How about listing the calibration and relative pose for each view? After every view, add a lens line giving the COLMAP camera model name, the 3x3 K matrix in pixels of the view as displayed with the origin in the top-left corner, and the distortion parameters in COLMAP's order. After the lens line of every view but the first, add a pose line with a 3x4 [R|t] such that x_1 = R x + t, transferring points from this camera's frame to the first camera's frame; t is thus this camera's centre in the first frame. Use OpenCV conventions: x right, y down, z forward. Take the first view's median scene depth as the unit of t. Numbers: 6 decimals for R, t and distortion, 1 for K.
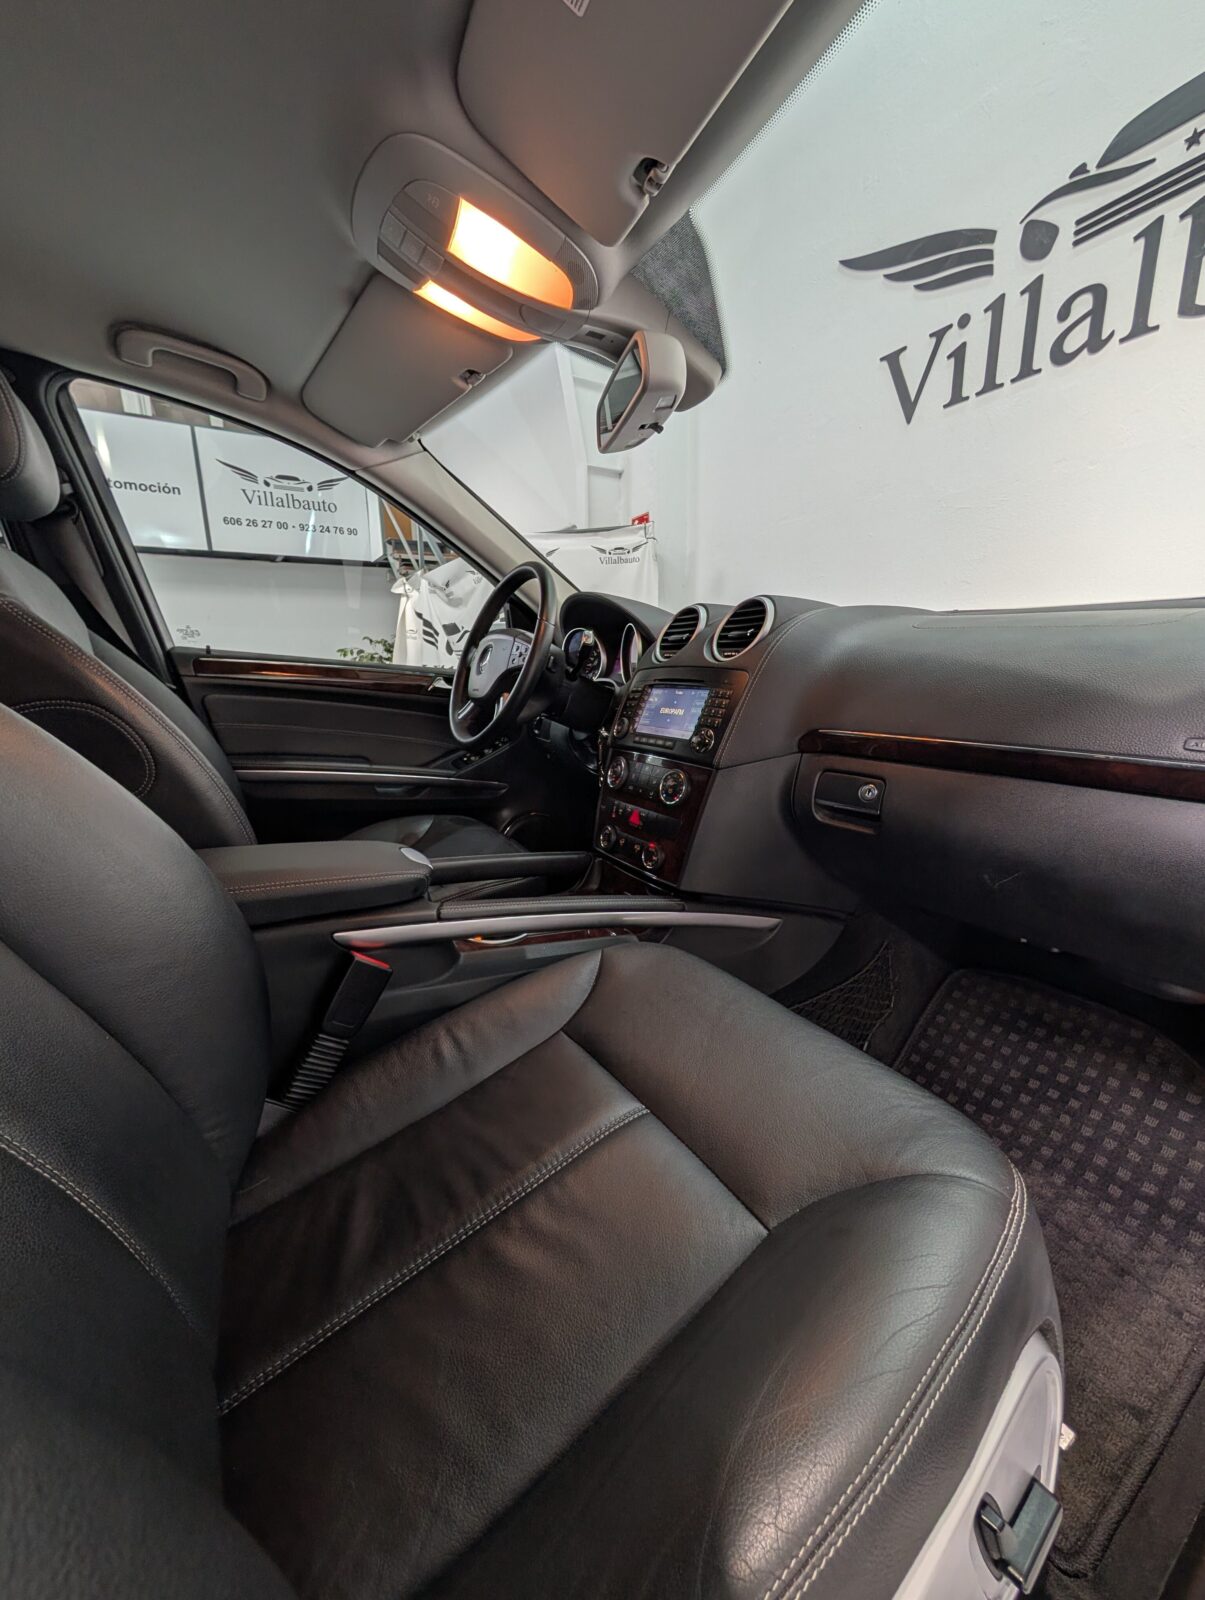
lens RADIAL K [[609.2, 0, 598.4], [0, 609.2, 800.7], [0, 0, 1]] dist [-0.001635, -0.000112]
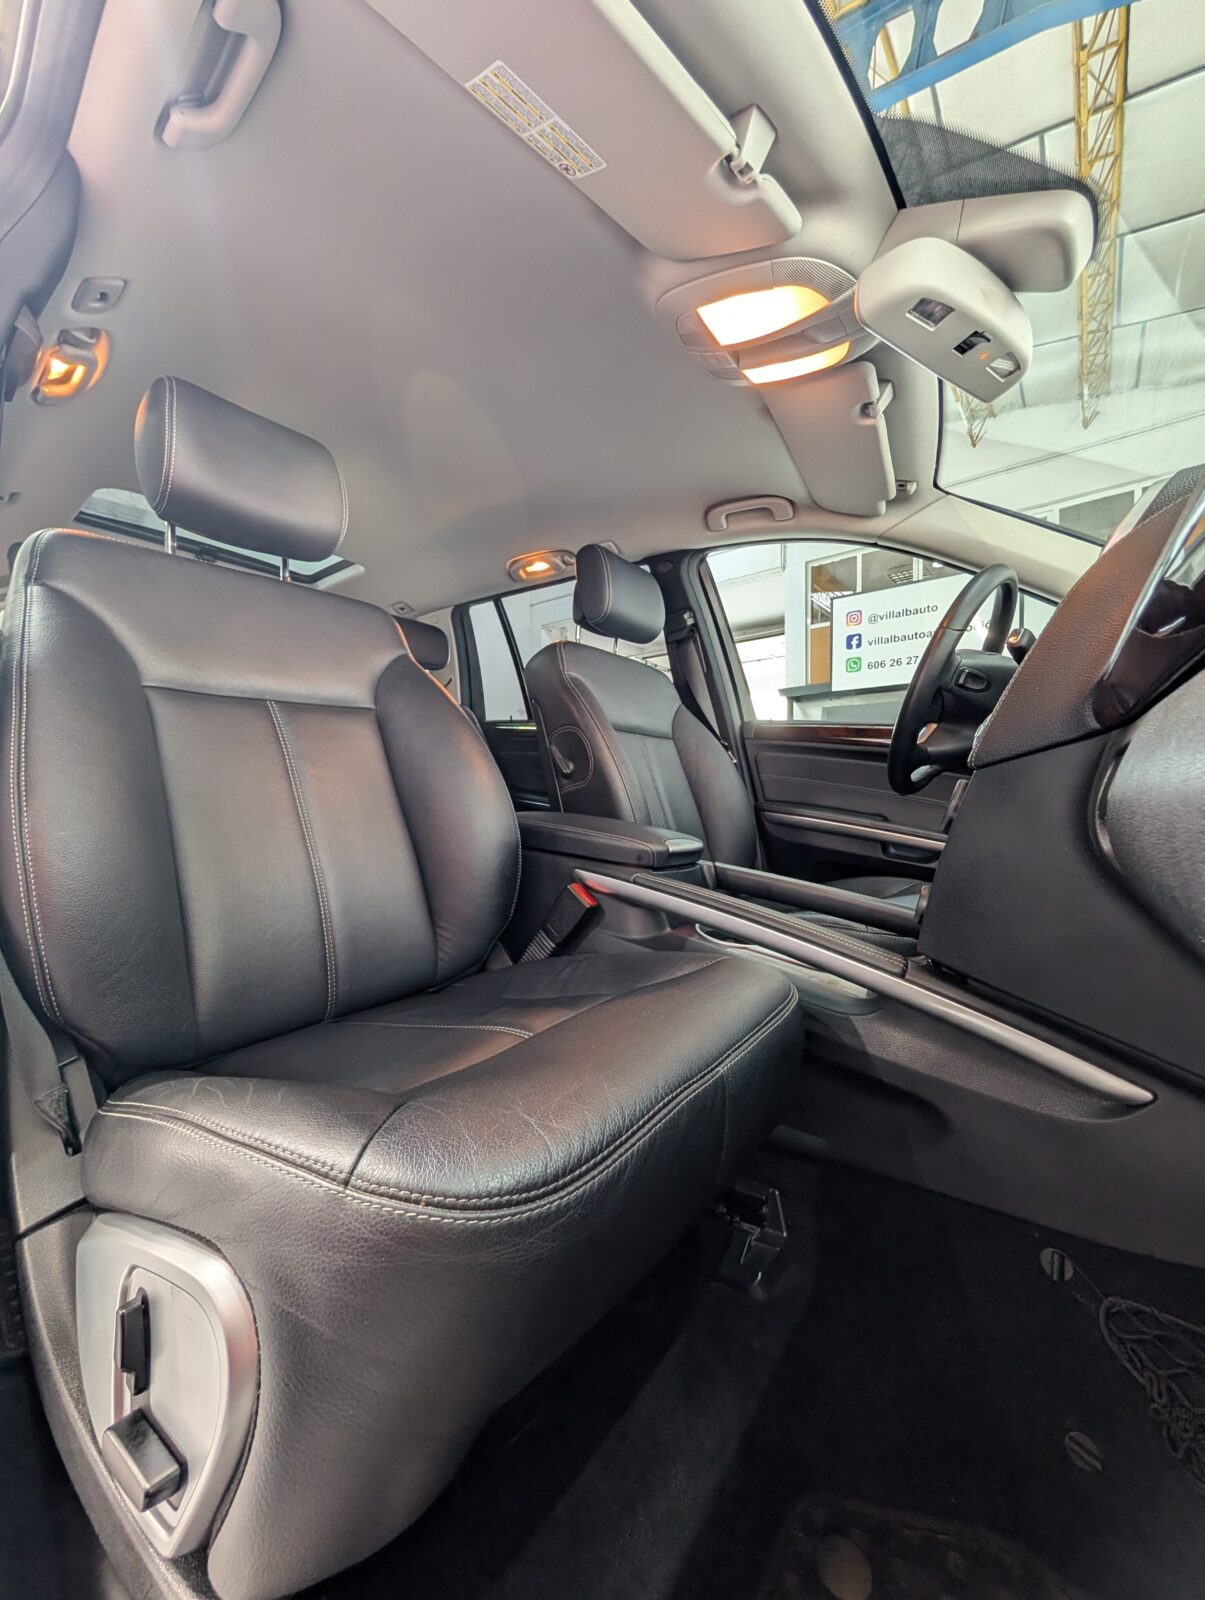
lens RADIAL K [[609.2, 0, 601.8], [0, 609.2, 799.7], [0, 0, 1]] dist [-0.001635, -0.000112]
pose [[0.342913, 0.018611, -0.939183, 0.545308], [-0.219589, 0.973691, -0.060881, 0.086395], [0.913341, 0.227111, 0.337978, 0.357739]]
